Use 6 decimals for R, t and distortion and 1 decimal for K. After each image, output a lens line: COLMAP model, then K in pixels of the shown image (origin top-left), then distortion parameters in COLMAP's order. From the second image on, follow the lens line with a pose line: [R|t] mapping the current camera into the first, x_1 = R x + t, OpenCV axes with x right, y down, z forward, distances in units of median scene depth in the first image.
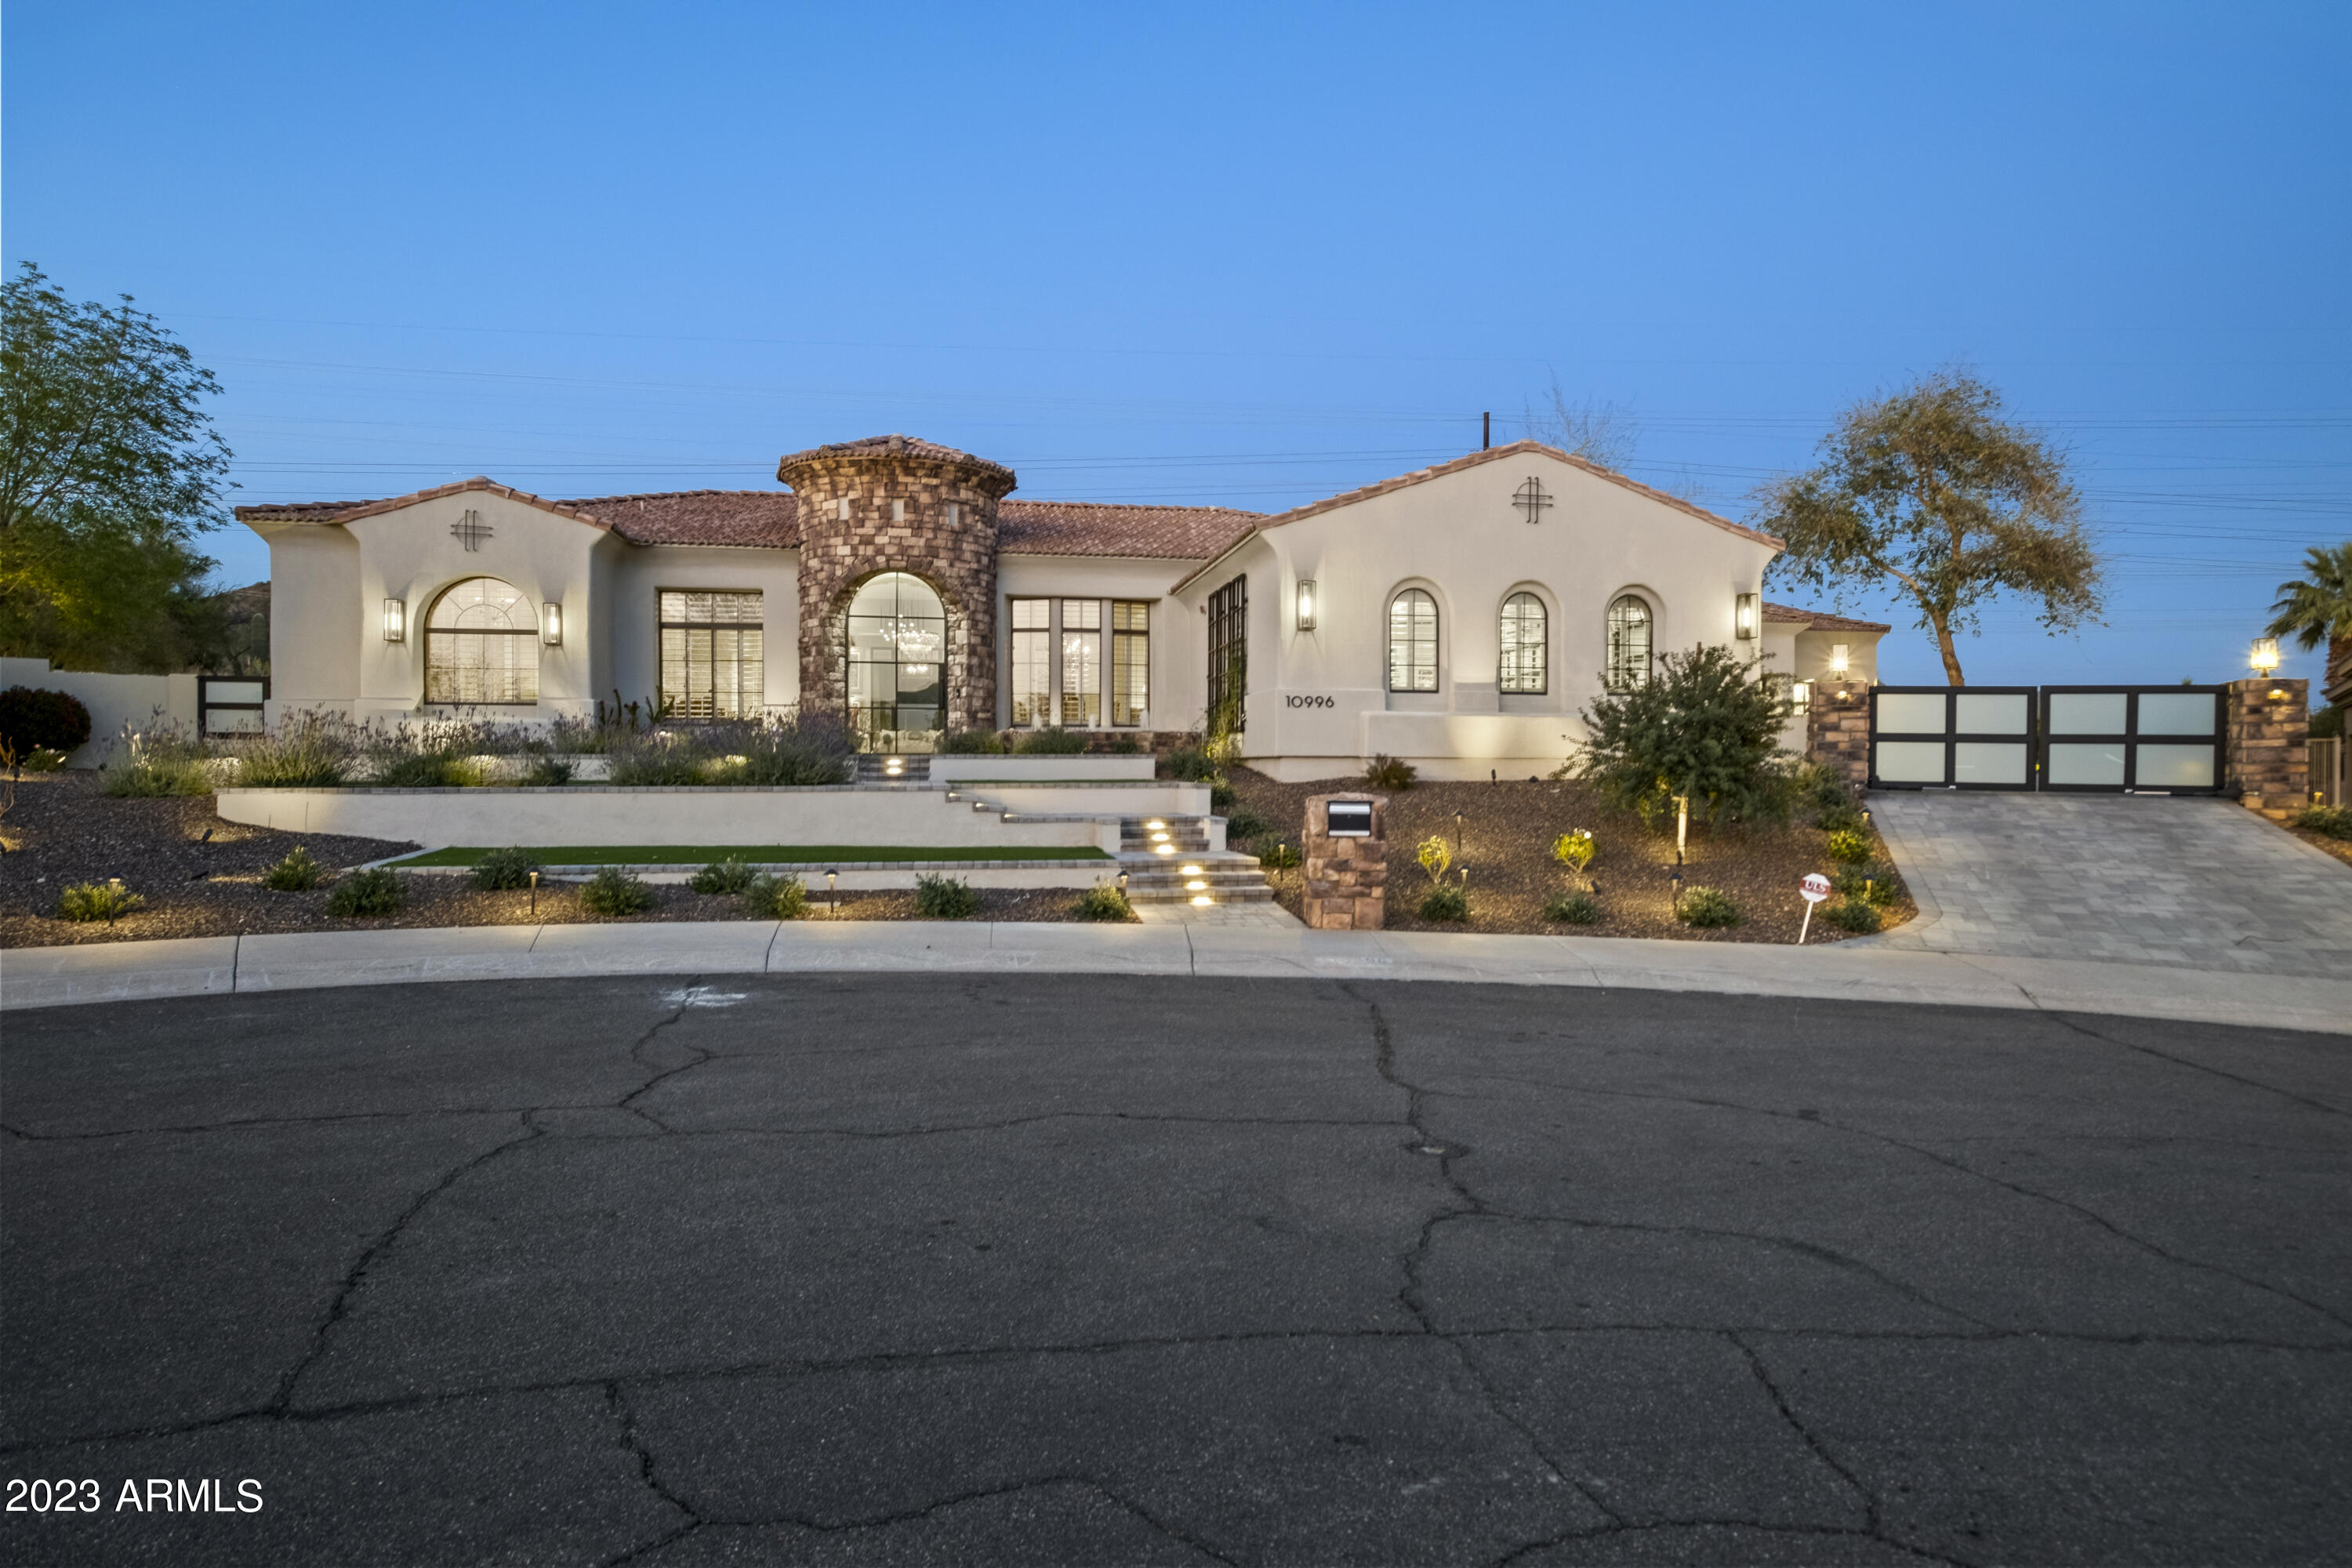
lens RADIAL K [[1296.5, 0, 1179.9], [0, 1296.5, 763.3], [0, 0, 1]] dist [-0.002977, -0.000042]
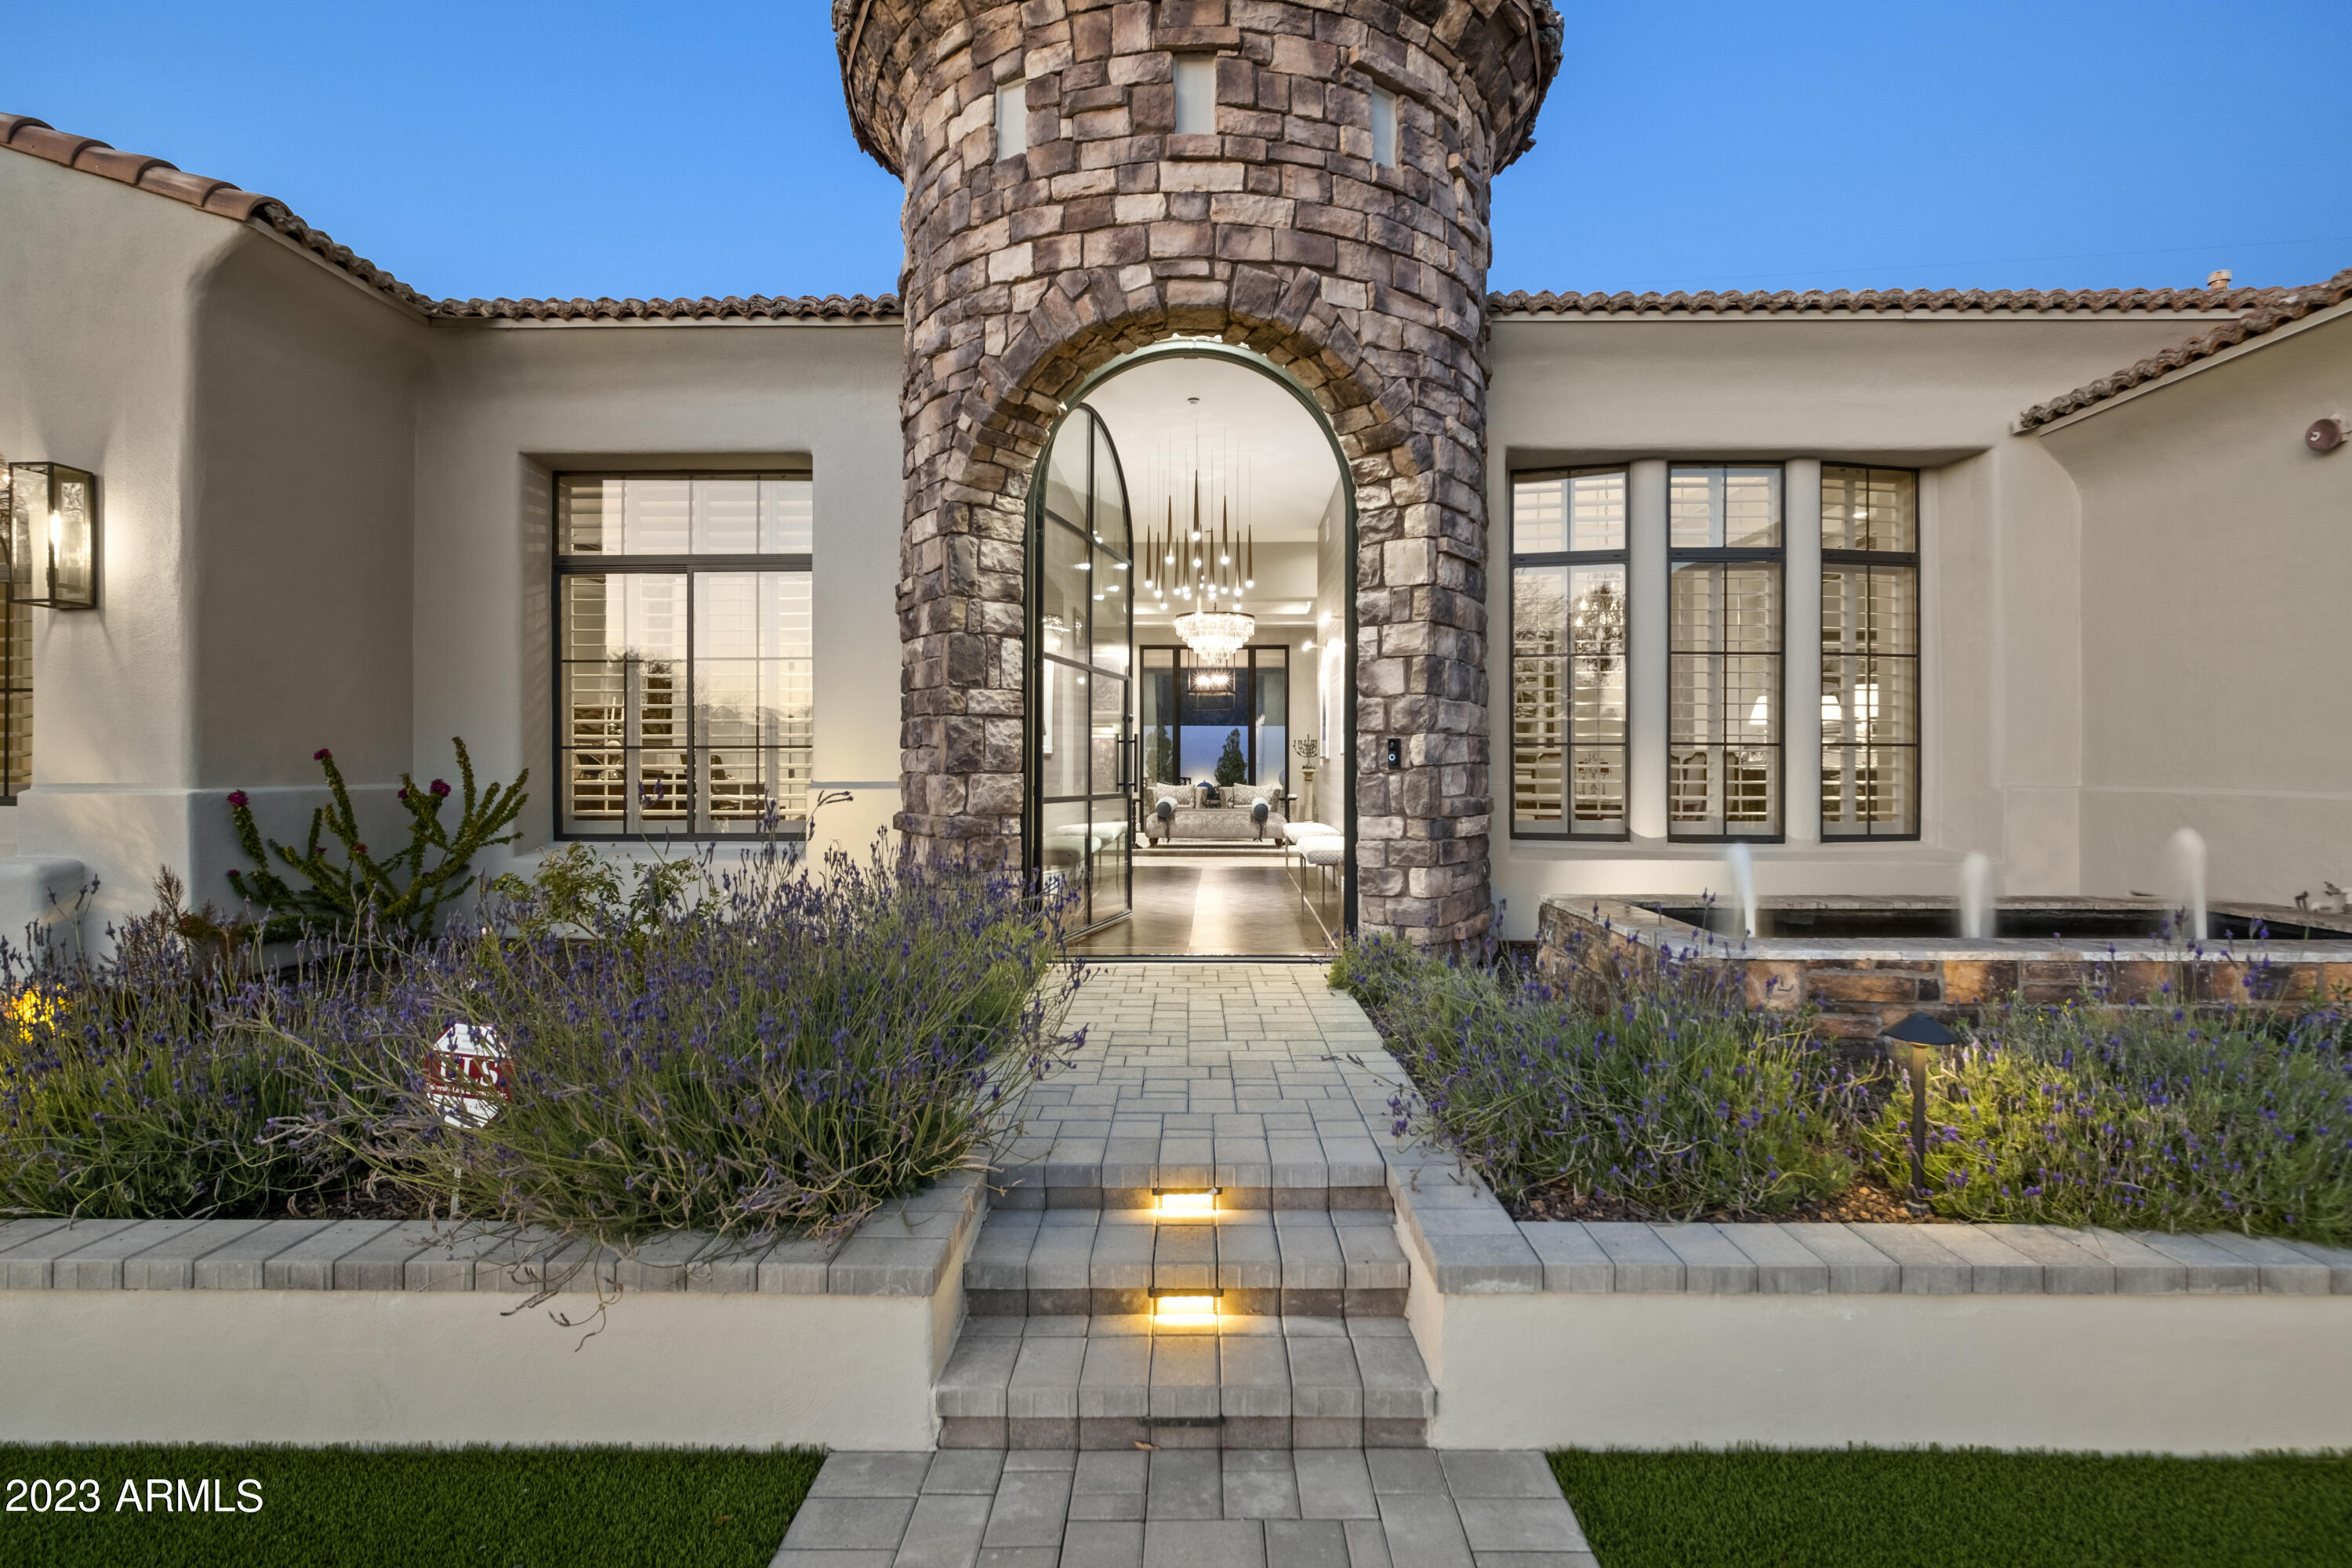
lens RADIAL K [[1154.9, 0, 1186.8], [0, 1154.9, 778.6], [0, 0, 1]] dist [-0.000106, -0.000021]
pose [[0.978470, 0.005282, -0.206319, -0.165879], [-0.003482, 0.999953, 0.009084, -0.051730], [0.206358, -0.008170, 0.978443, 0.747788]]
